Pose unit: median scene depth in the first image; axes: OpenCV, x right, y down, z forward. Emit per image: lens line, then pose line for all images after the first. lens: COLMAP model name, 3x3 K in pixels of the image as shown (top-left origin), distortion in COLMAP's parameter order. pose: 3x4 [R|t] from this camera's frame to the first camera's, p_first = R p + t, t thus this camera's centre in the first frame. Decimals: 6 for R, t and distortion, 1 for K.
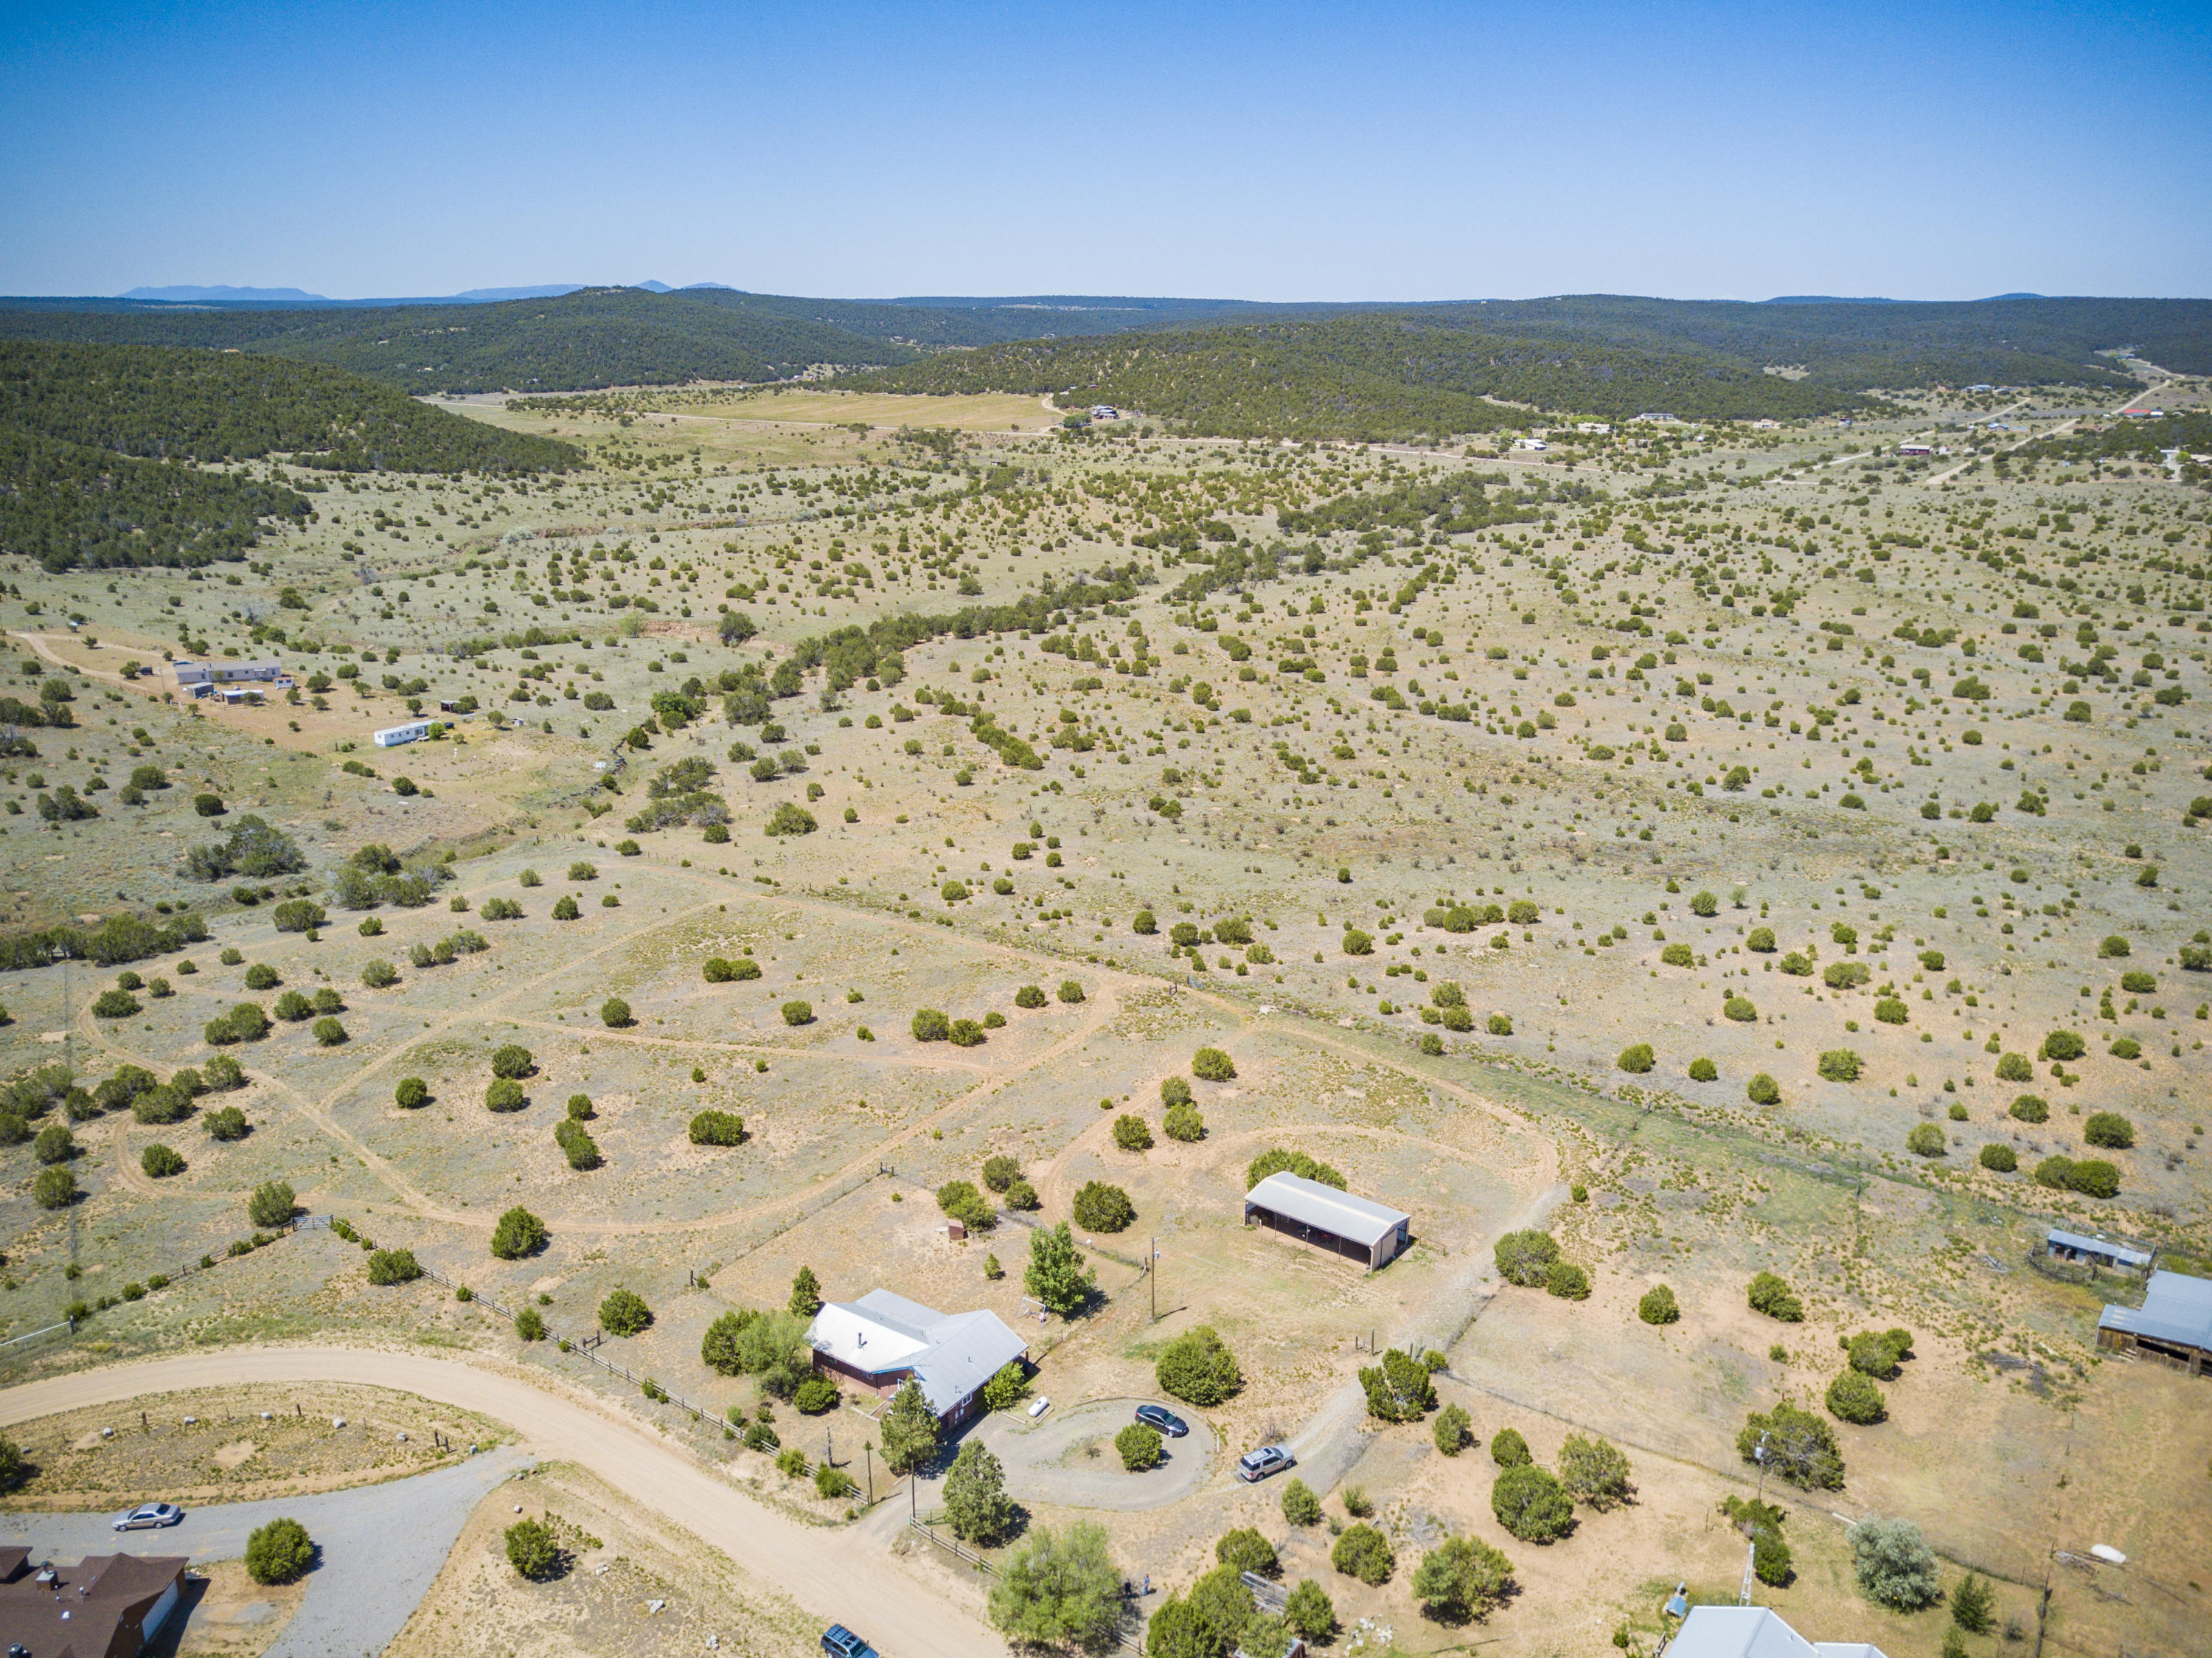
lens RADIAL K [[1702.5, 0, 1100.4], [0, 1702.5, 829.4], [0, 0, 1]] dist [0.005502, 0.003725]
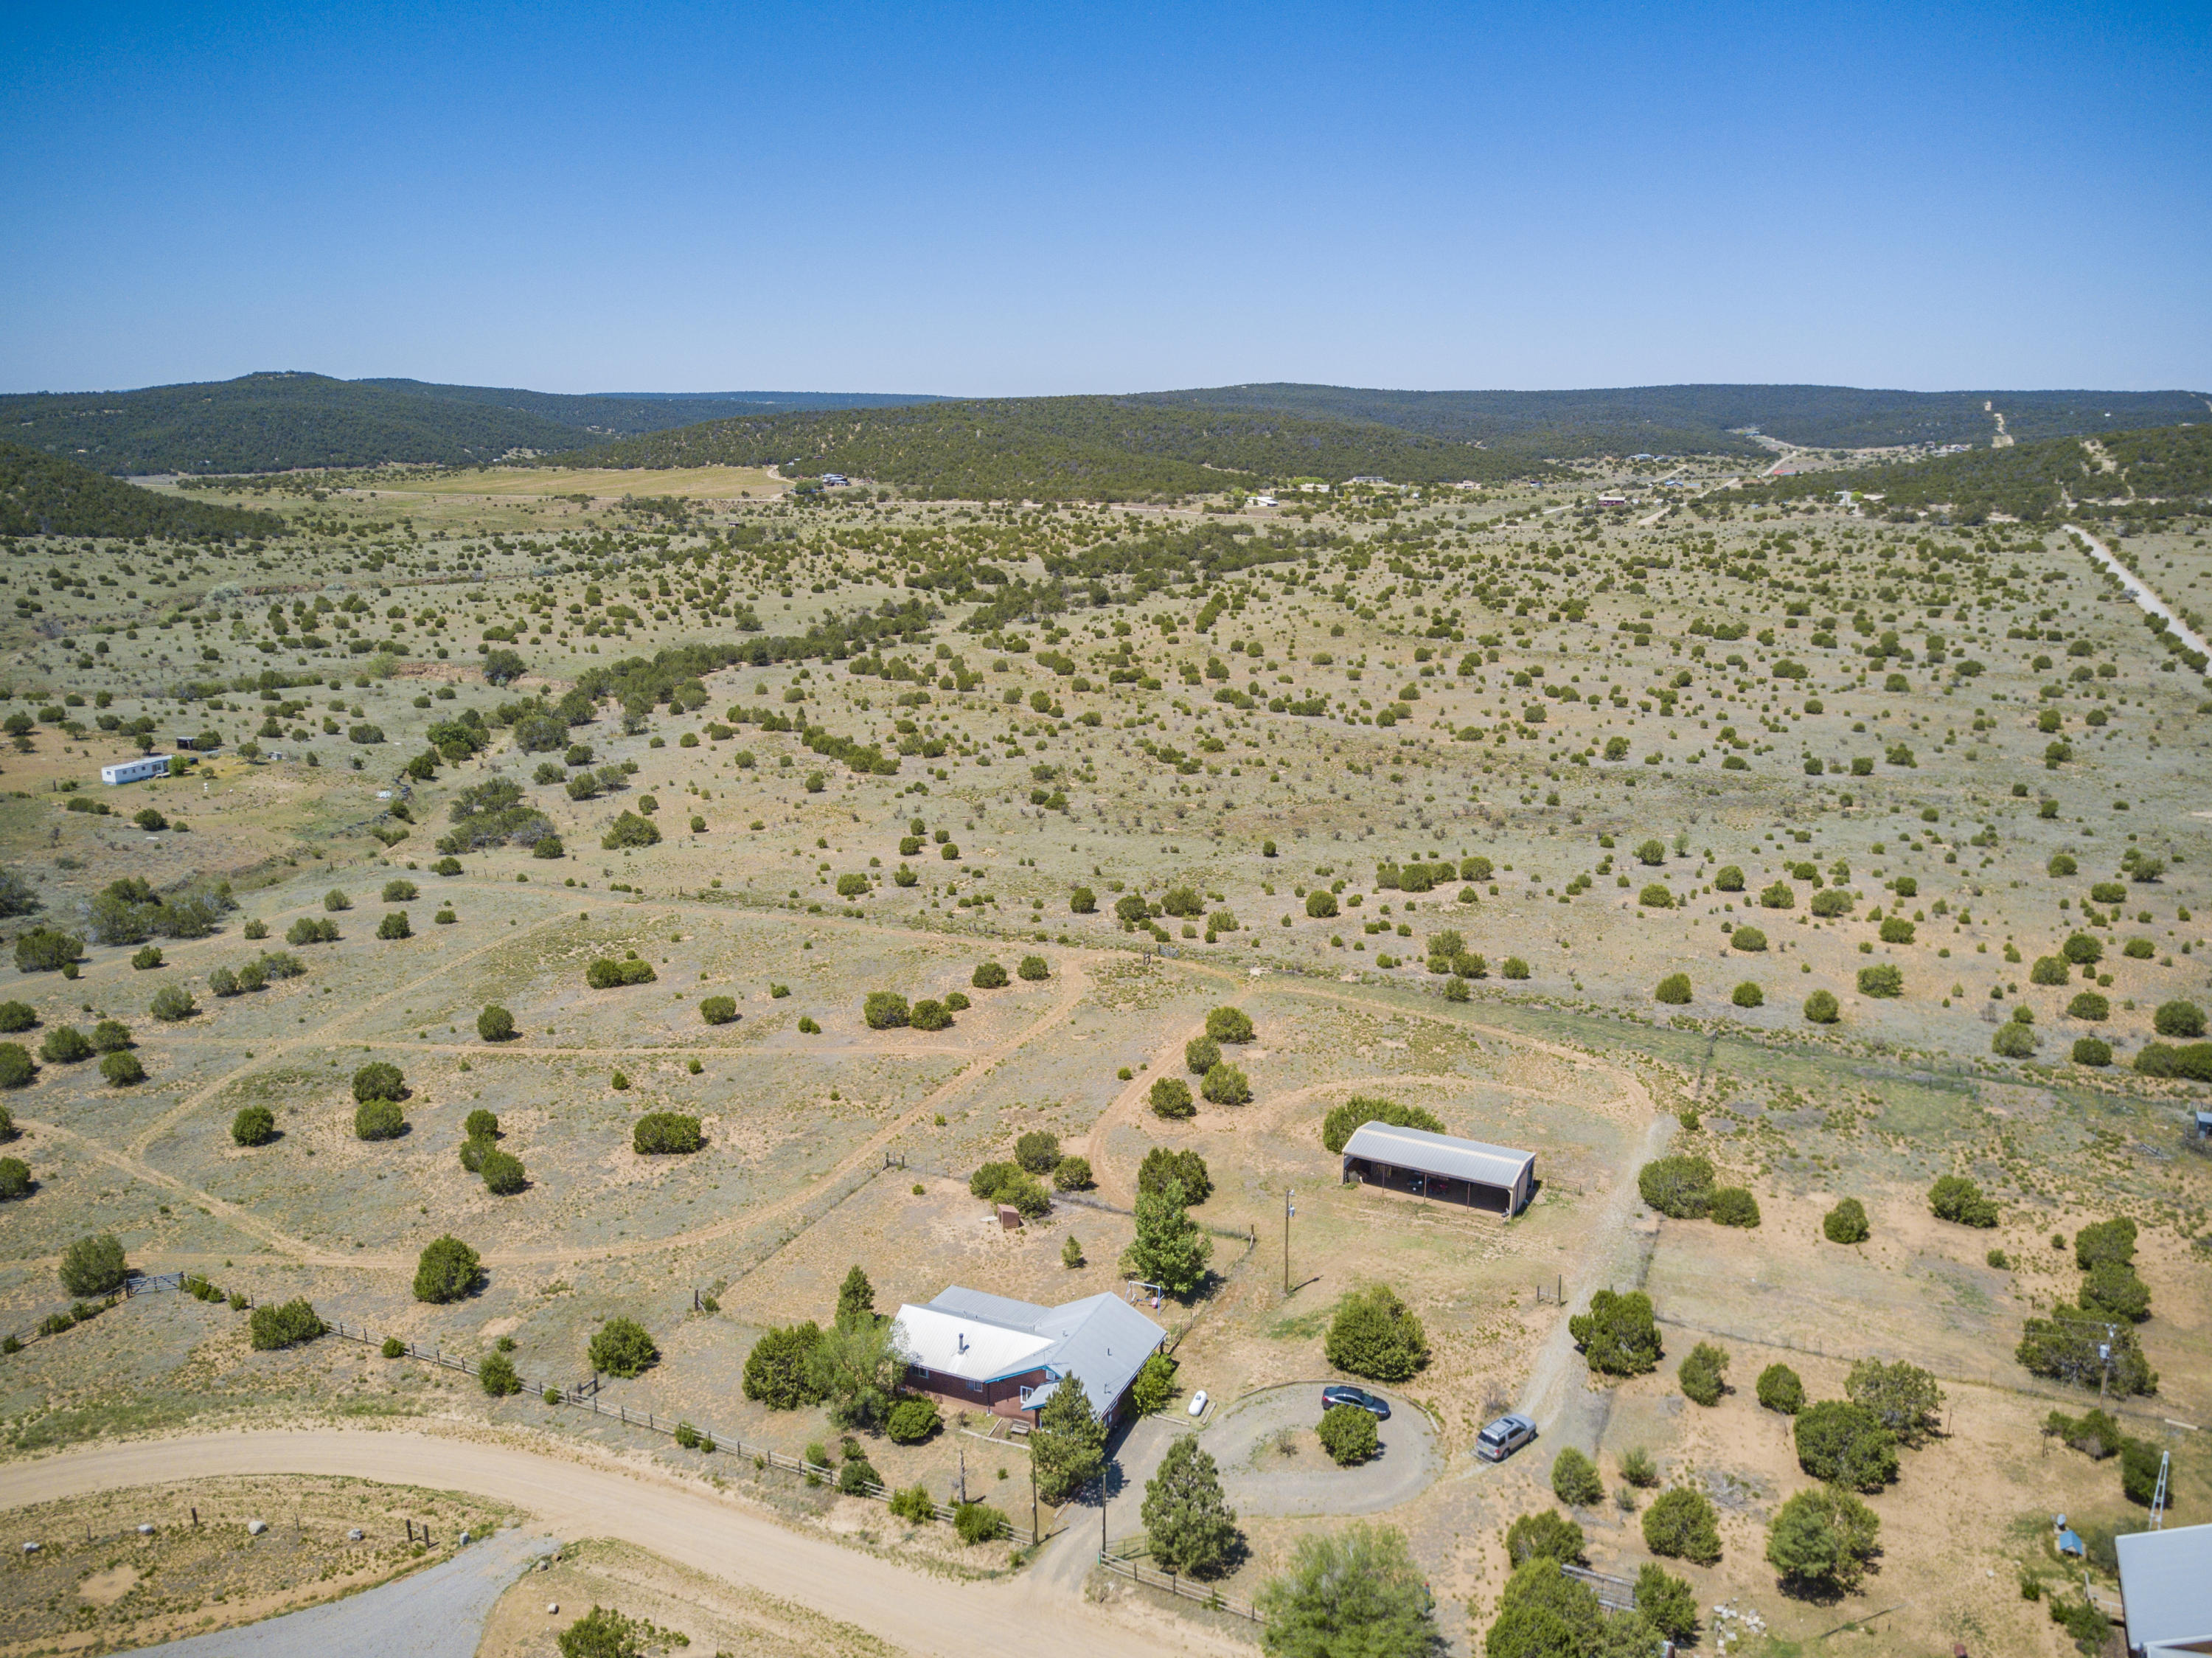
lens RADIAL K [[1686.1, 0, 1100.1], [0, 1686.1, 832.3], [0, 0, 1]] dist [0.003731, 0.010043]
pose [[0.984670, -0.047231, 0.167909, -0.074930], [0.055393, 0.997483, -0.044262, 0.039446], [-0.165396, 0.052885, 0.984808, 0.081838]]
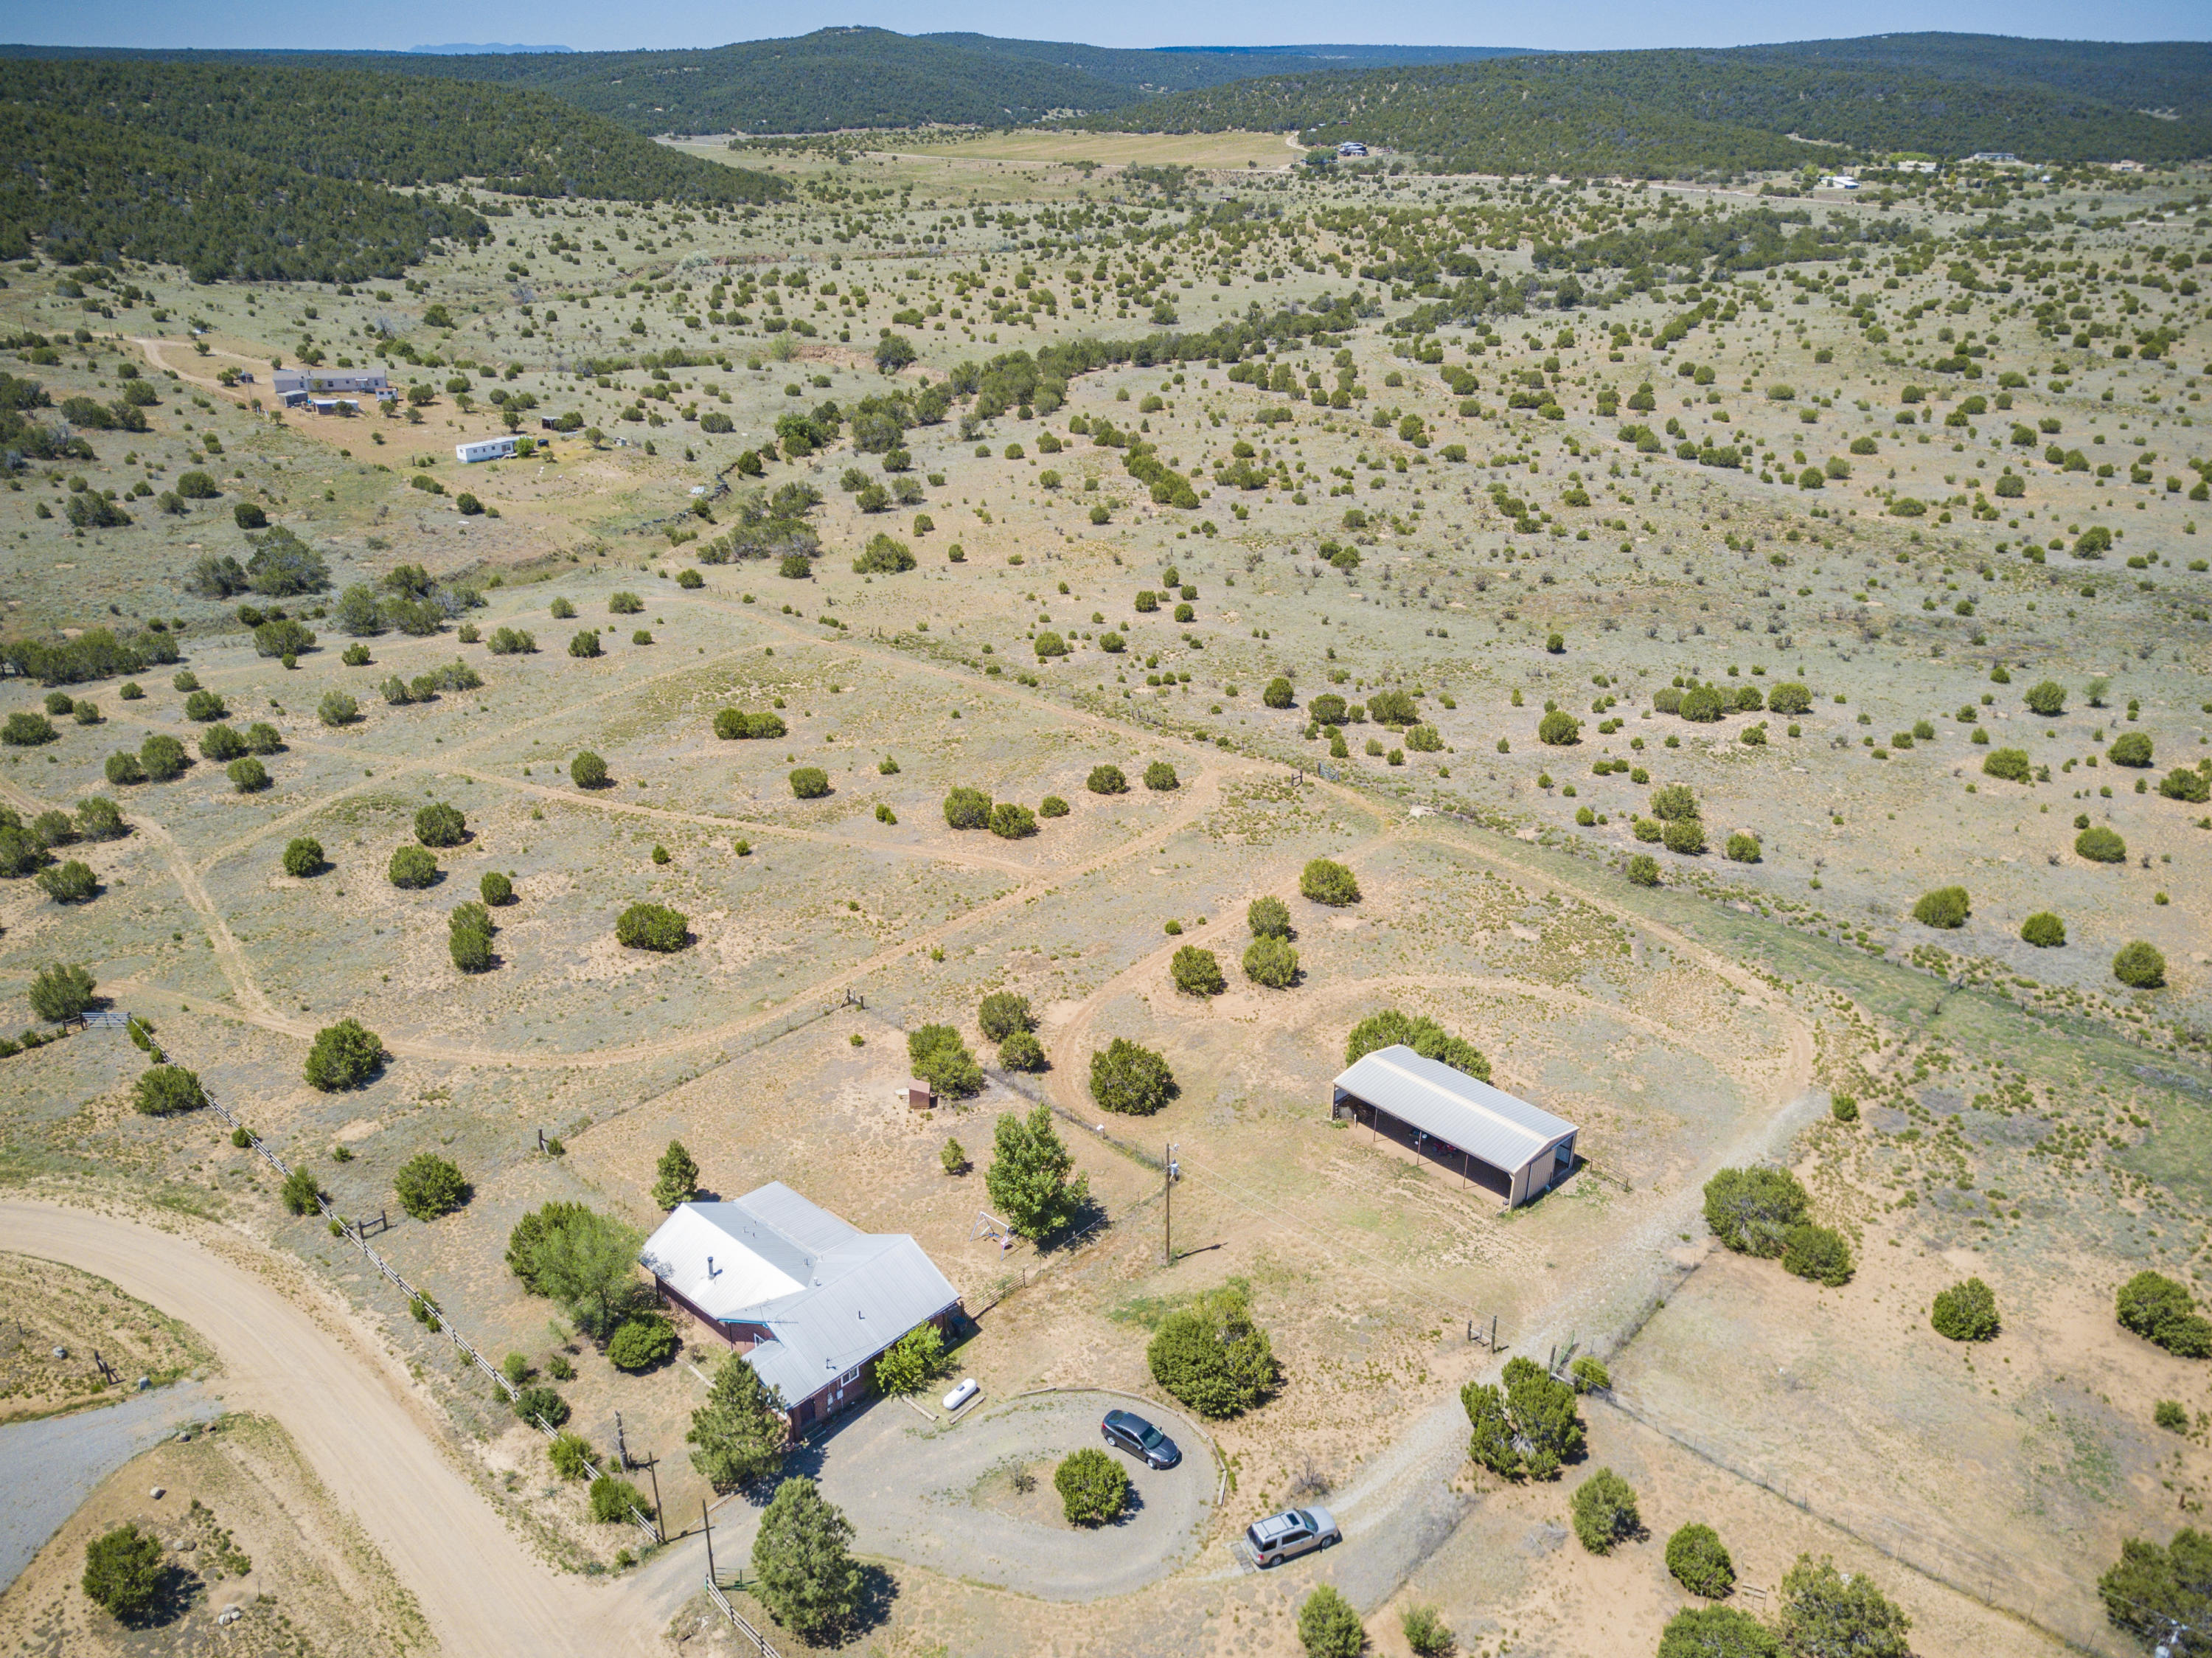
lens RADIAL K [[1702.5, 0, 1100.4], [0, 1702.5, 829.4], [0, 0, 1]] dist [0.005502, 0.003725]
pose [[0.989710, 0.054477, -0.132314, 0.034323], [-0.037338, 0.990977, 0.128726, 0.013823], [0.138133, -0.122461, 0.982814, 0.145424]]
